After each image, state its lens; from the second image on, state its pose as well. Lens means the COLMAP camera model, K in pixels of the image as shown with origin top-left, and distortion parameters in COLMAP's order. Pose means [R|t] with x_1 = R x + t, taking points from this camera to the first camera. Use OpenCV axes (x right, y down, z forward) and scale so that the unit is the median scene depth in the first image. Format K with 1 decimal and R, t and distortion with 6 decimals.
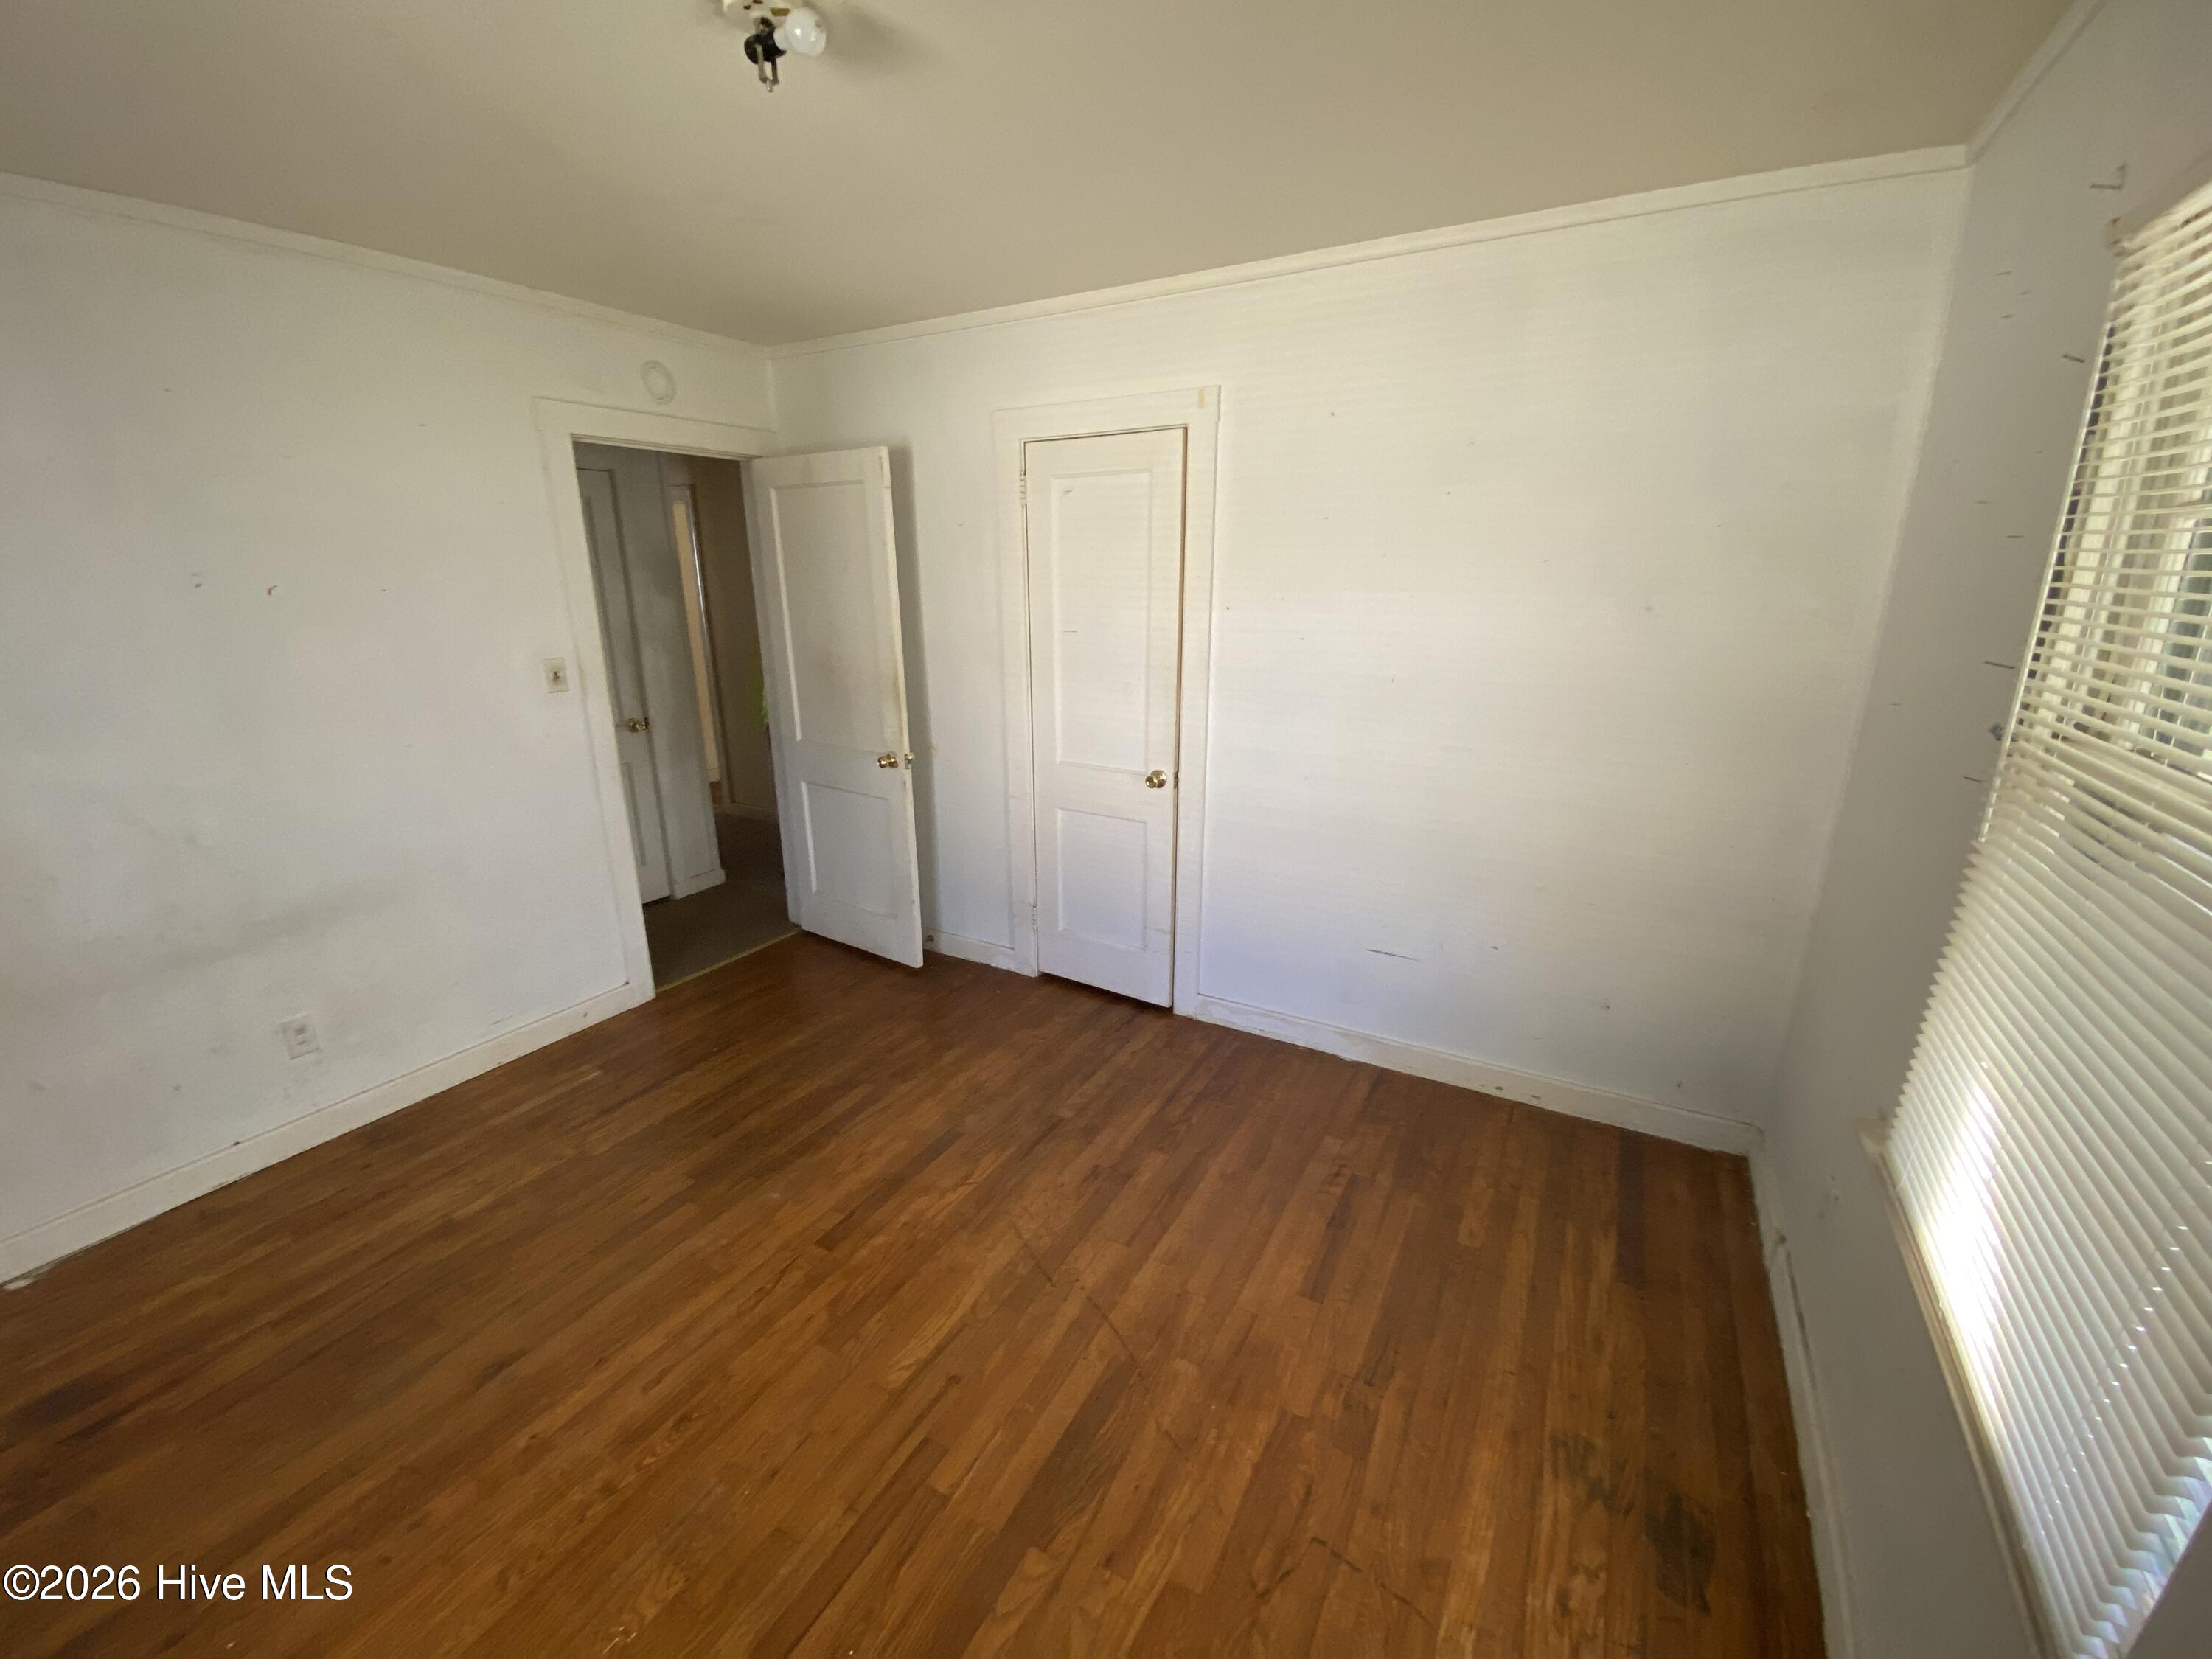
lens RADIAL K [[895.4, 0, 1106.0], [0, 895.4, 829.5], [0, 0, 1]] dist [0.002384, -0.009634]
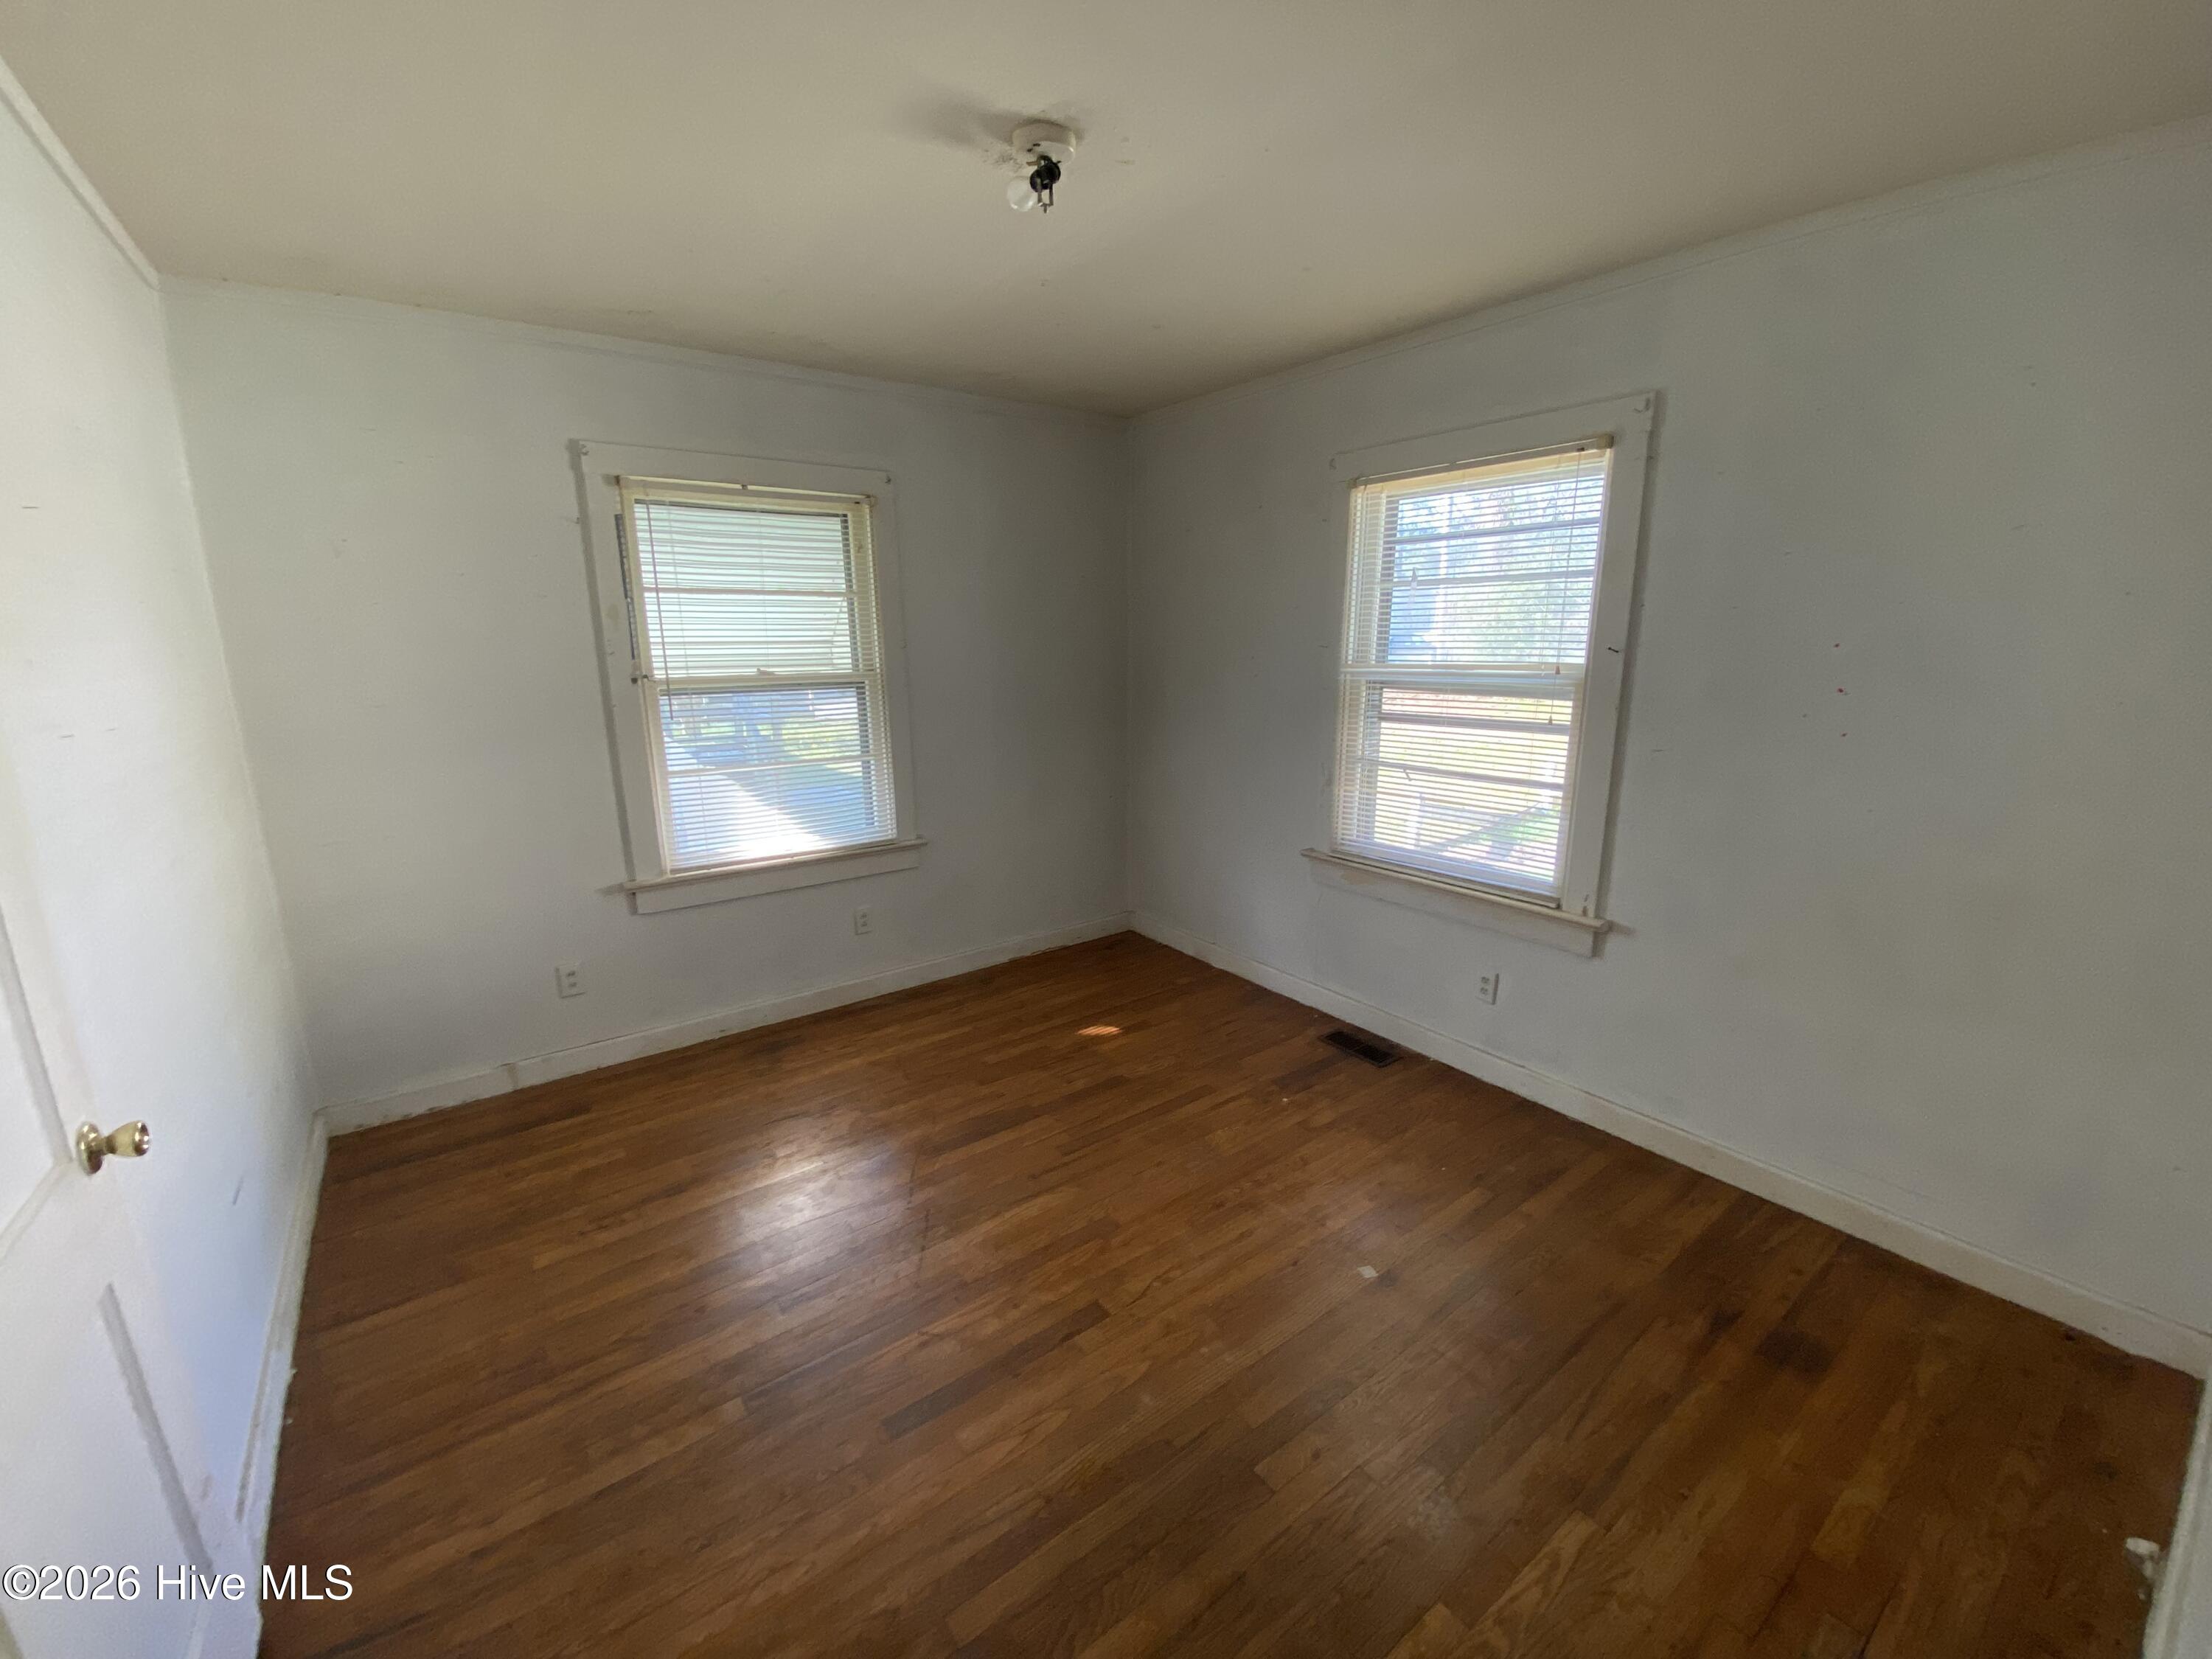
lens RADIAL K [[895.4, 0, 1106.0], [0, 895.4, 829.5], [0, 0, 1]] dist [0.002384, -0.009634]
pose [[-0.913080, -0.081389, 0.399577, -0.647977], [0.126641, 0.874831, 0.467581, -0.408511], [-0.387618, 0.477541, -0.788484, 1.486105]]
